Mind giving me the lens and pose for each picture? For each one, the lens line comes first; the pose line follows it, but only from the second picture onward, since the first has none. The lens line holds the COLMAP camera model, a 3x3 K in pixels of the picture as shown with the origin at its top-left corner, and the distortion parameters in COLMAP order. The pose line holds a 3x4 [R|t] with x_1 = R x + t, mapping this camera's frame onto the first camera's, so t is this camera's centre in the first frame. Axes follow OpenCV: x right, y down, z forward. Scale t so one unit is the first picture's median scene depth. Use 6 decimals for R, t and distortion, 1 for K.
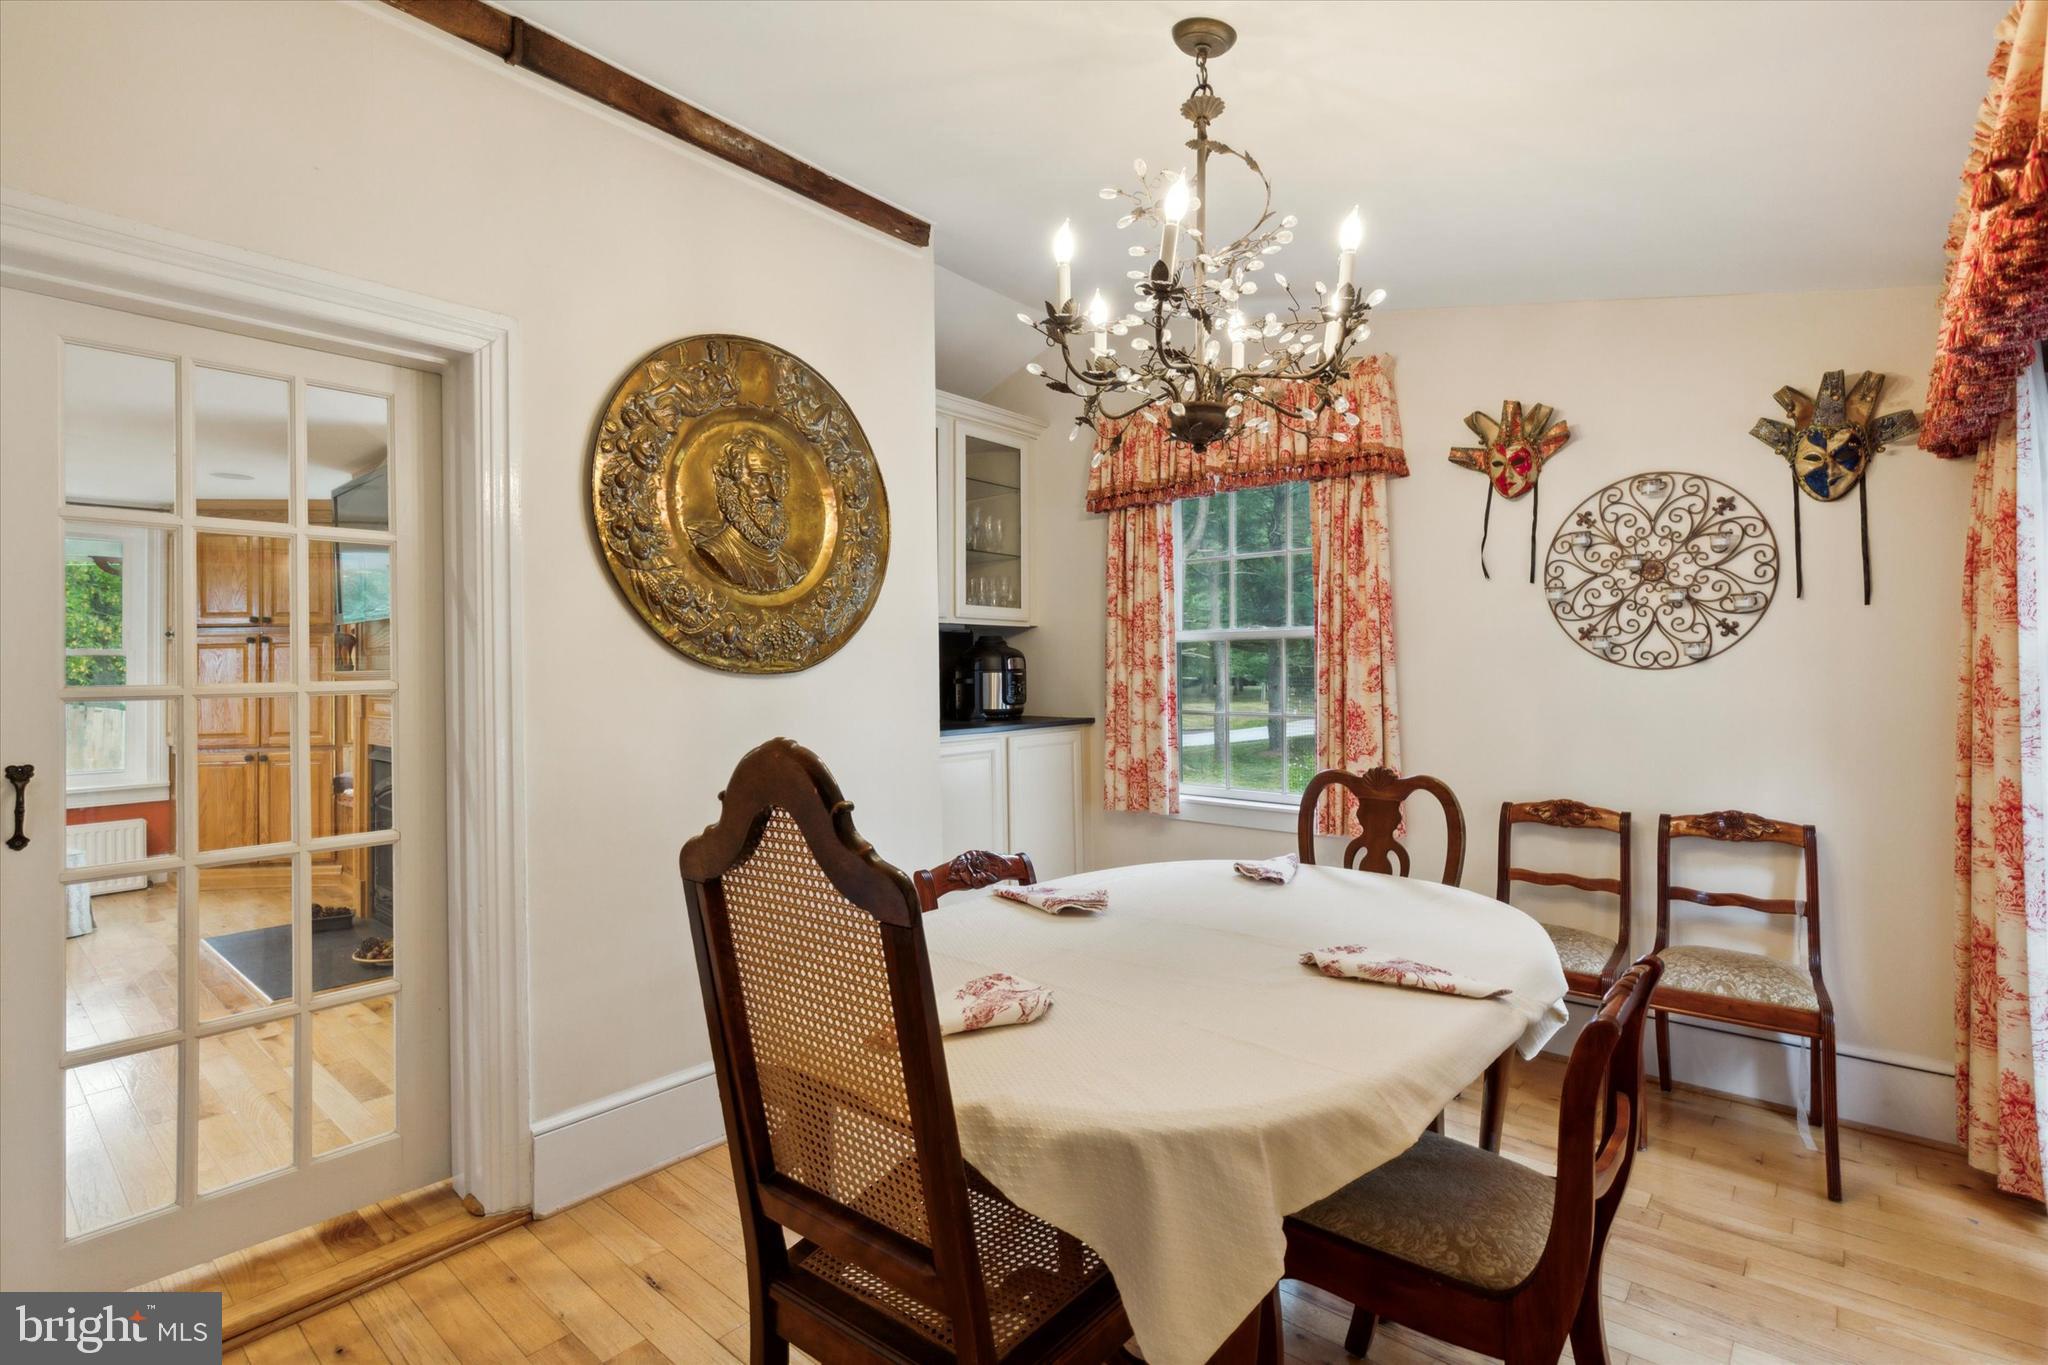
lens RADIAL K [[932.3, 0, 1024.0], [0, 932.3, 682.5], [0, 0, 1]] dist [0.001051, 0.000108]
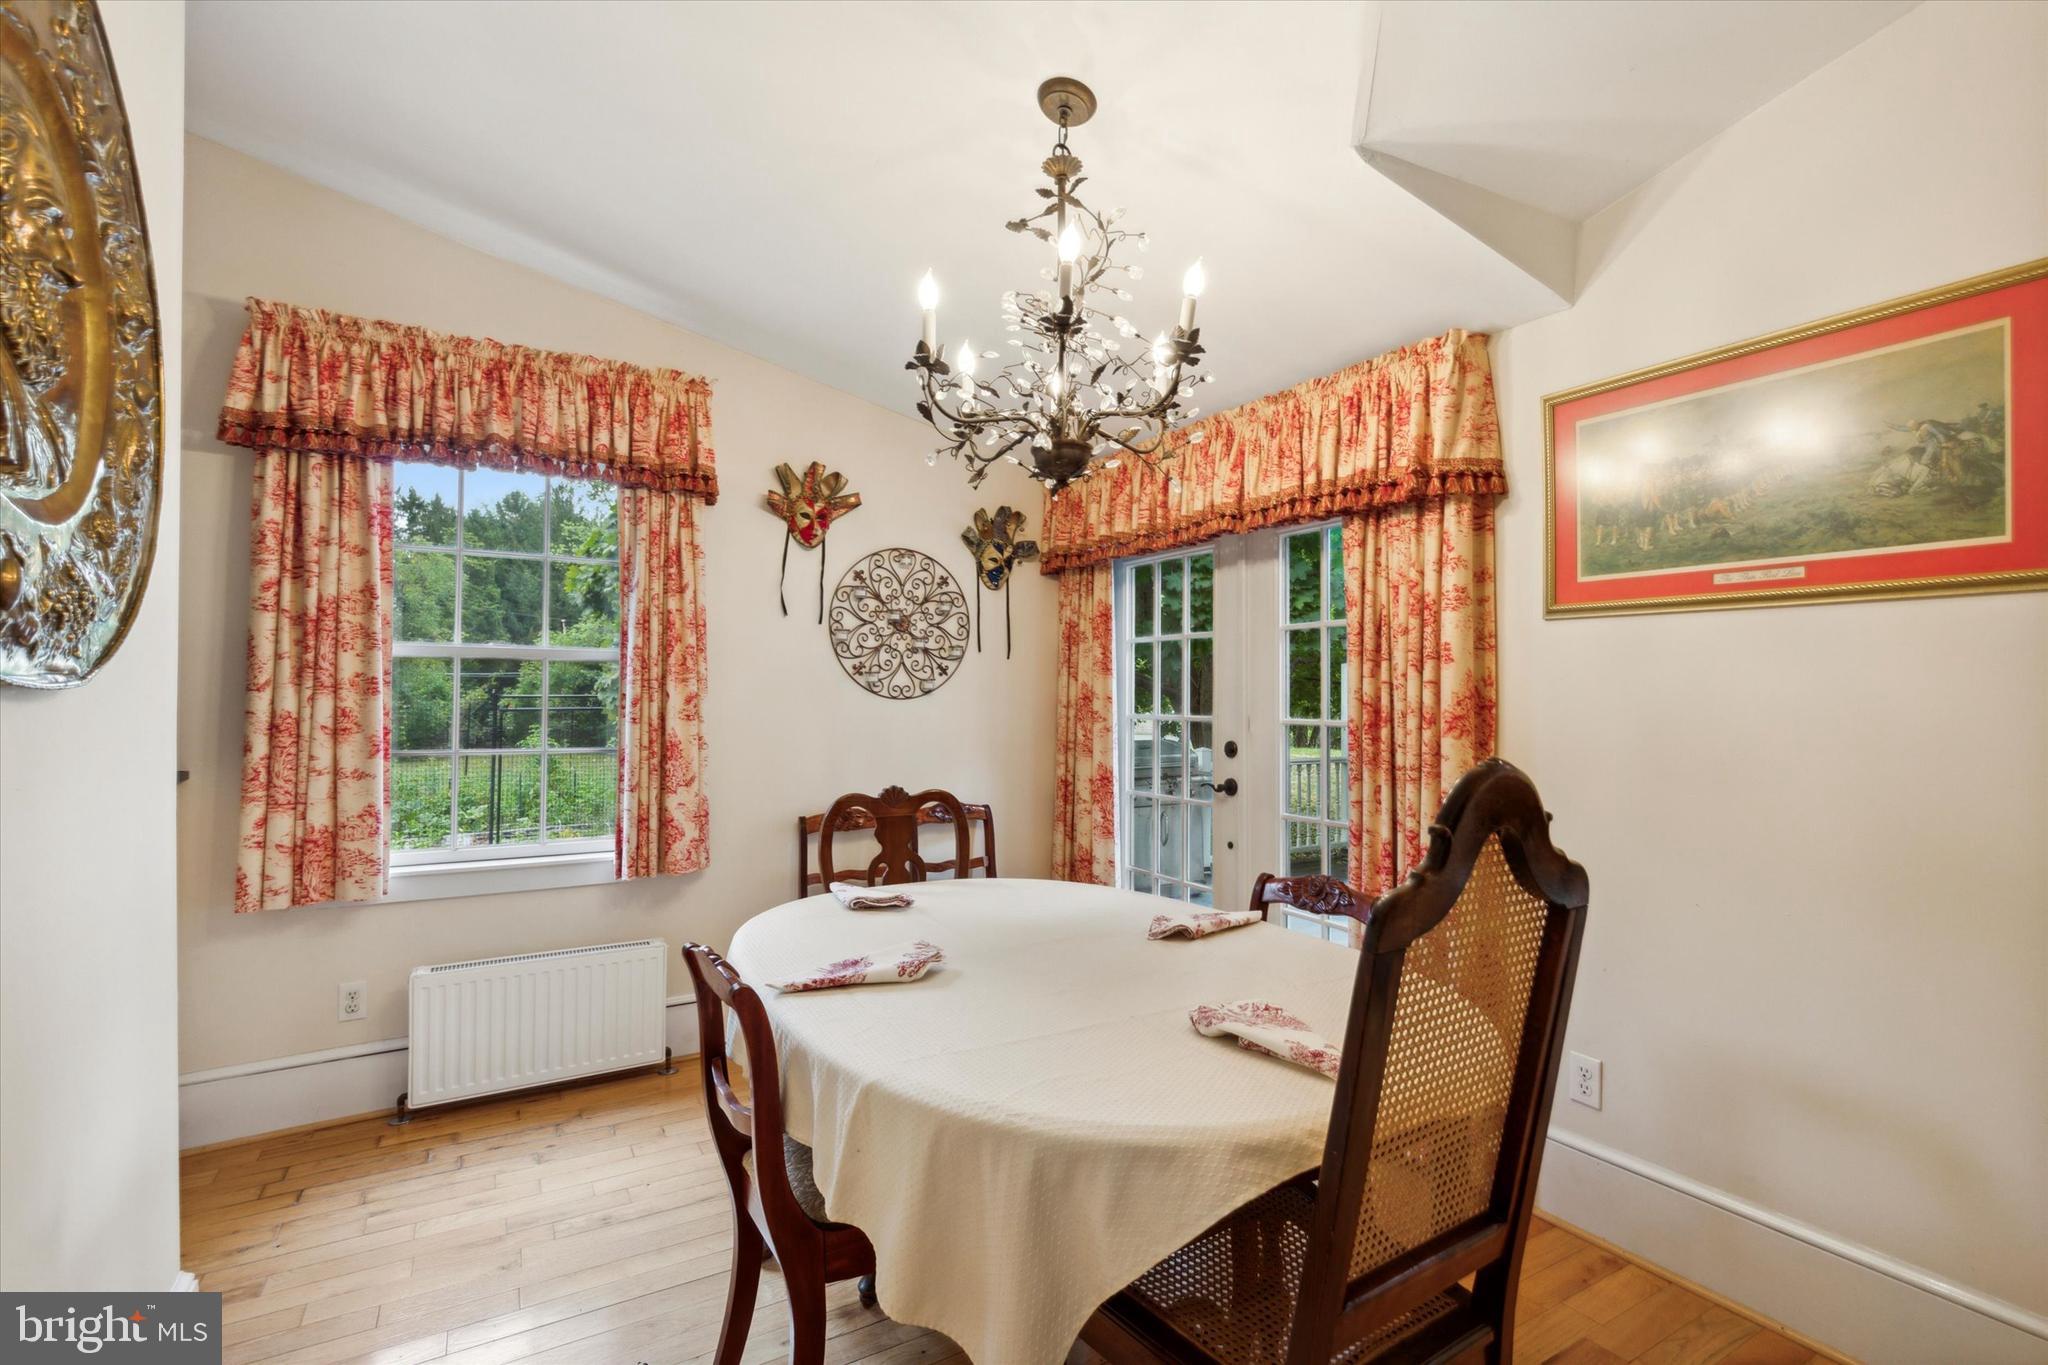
lens RADIAL K [[915.0, 0, 1024.5], [0, 915.0, 694.1], [0, 0, 1]] dist [-0.005491, -0.000335]
pose [[0.324679, 0.014602, 0.945712, -0.460666], [0.007024, 0.999816, -0.017849, 0.002564], [-0.945798, 0.012438, 0.324517, 0.410541]]
